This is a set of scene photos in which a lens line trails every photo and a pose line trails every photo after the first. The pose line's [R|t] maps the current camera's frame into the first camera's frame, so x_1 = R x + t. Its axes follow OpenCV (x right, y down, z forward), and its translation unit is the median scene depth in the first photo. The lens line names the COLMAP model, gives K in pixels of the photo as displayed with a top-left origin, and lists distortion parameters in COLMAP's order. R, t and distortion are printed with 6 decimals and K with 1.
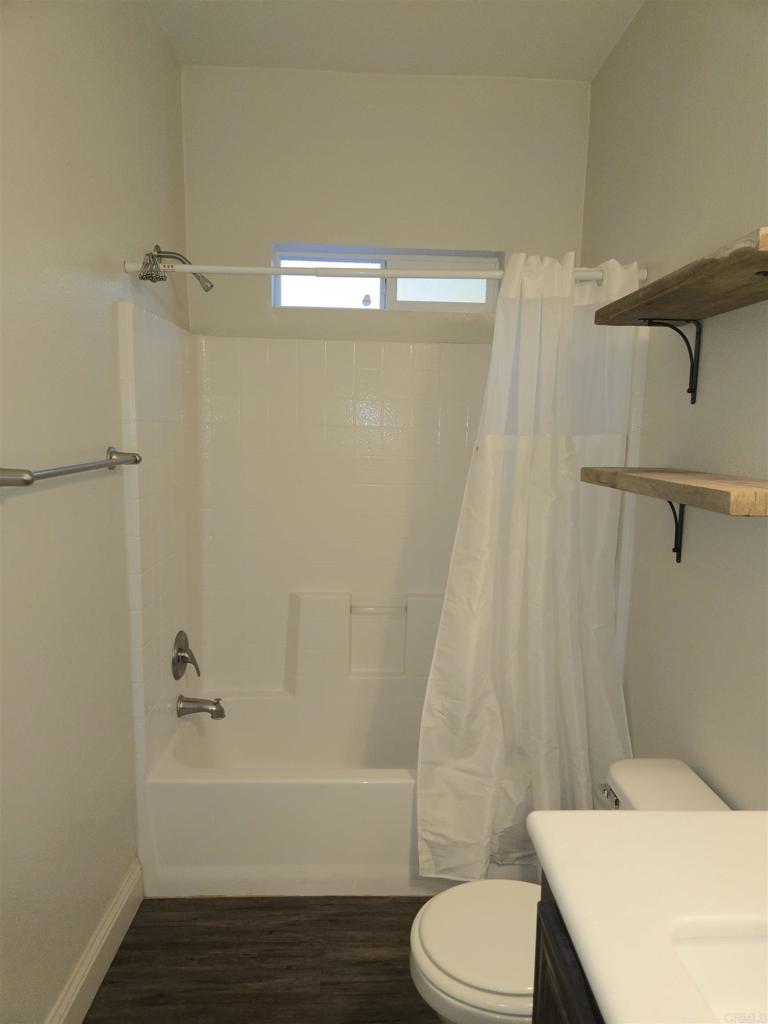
lens RADIAL K [[693.6, 0, 385.9], [0, 693.6, 516.7], [0, 0, 1]] dist [0.055805, -0.028025]
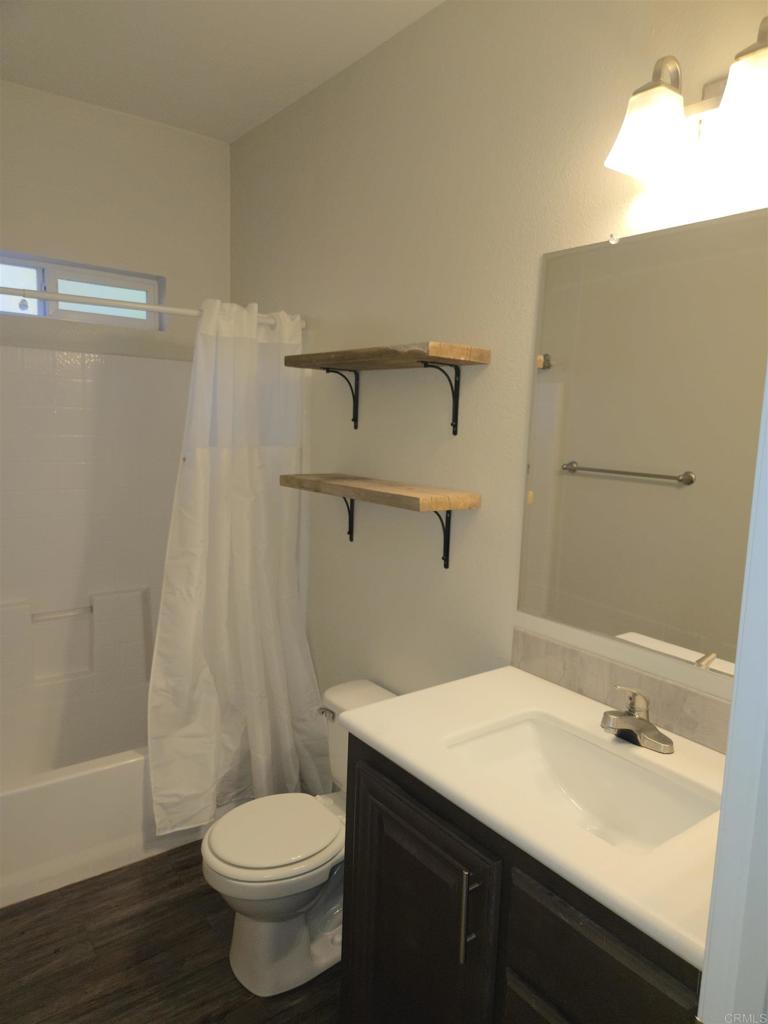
lens RADIAL K [[693.6, 0, 381.9], [0, 693.6, 509.0], [0, 0, 1]] dist [0.055805, -0.028025]
pose [[0.827942, -0.064979, 0.557037, -0.255446], [0.057019, 0.997871, 0.031655, -0.033776], [-0.557908, 0.005554, 0.829884, -0.156436]]
